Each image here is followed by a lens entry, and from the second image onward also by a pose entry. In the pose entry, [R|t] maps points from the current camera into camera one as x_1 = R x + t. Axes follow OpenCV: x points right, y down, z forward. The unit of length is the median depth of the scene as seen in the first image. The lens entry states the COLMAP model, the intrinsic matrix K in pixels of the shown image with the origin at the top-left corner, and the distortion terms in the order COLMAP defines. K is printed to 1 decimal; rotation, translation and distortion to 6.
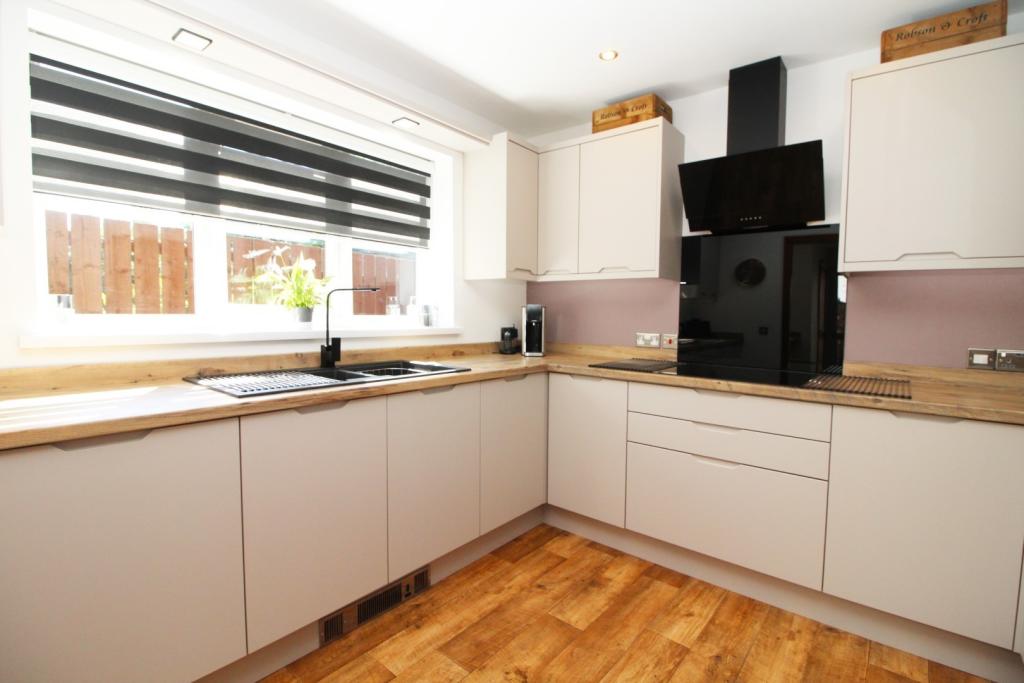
lens RADIAL K [[477.7, 0, 518.2], [0, 477.7, 338.7], [0, 0, 1]] dist [-0.005306, -0.009469]
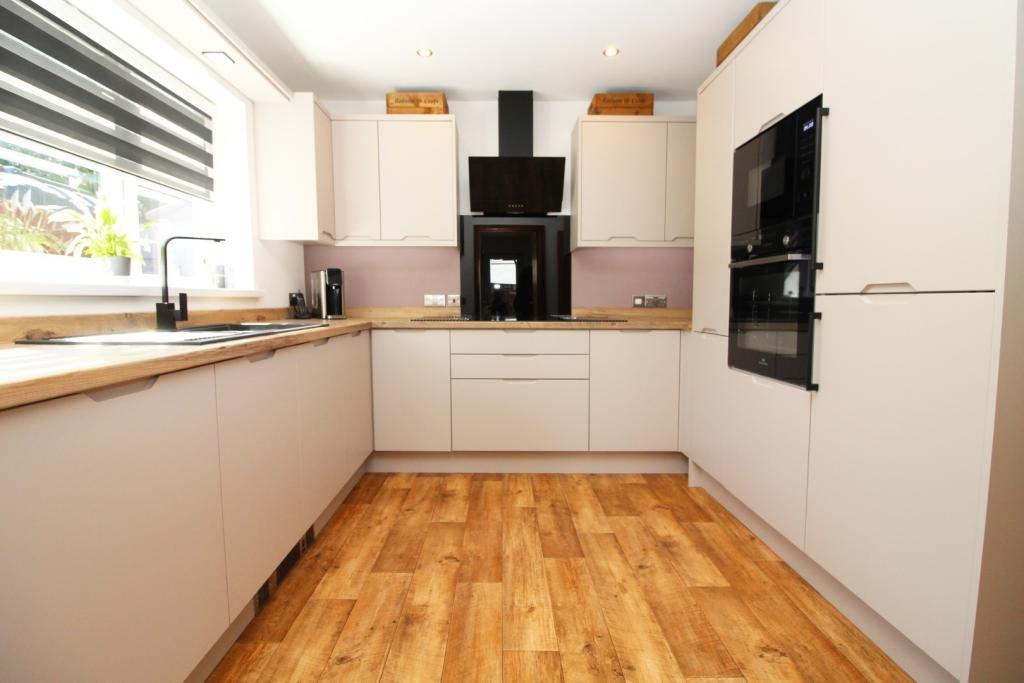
lens RADIAL K [[477.7, 0, 505.4], [0, 477.7, 332.3], [0, 0, 1]] dist [-0.005306, -0.009469]
pose [[0.768298, -0.060253, 0.637250, -0.443136], [0.048665, 0.998177, 0.035706, 0.060366], [-0.638239, 0.003579, 0.769830, -0.028271]]
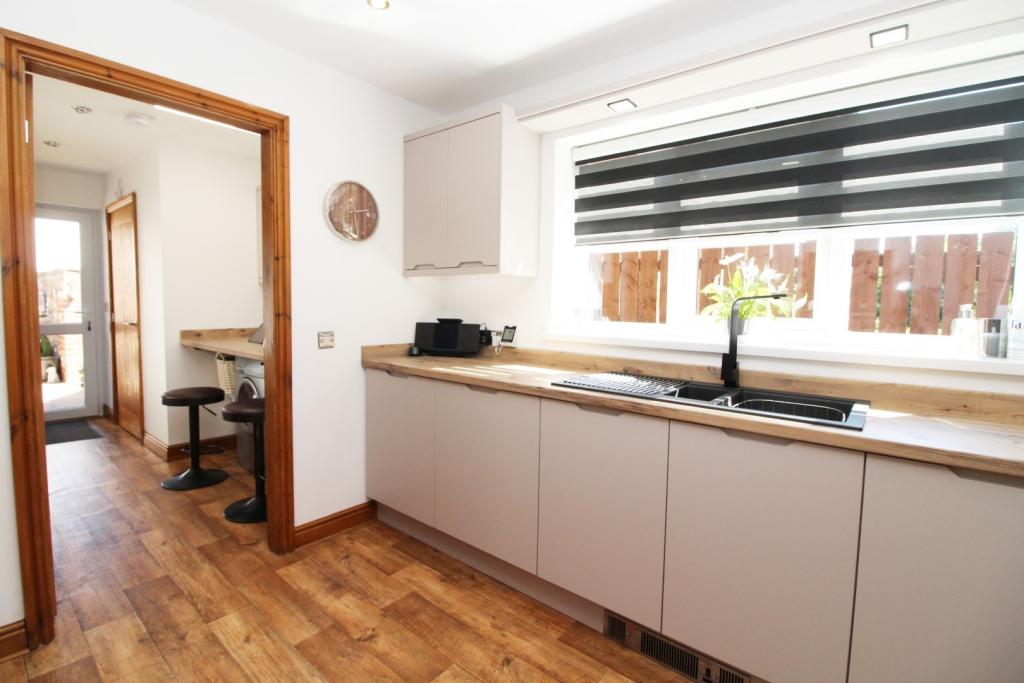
lens RADIAL K [[477.7, 0, 497.1], [0, 477.7, 353.9], [0, 0, 1]] dist [-0.005306, -0.009469]
pose [[-0.024794, 0.076252, -0.996780, 0.744395], [-0.082531, 0.993527, 0.078056, -0.051445], [0.996280, 0.084200, -0.018340, 0.881411]]
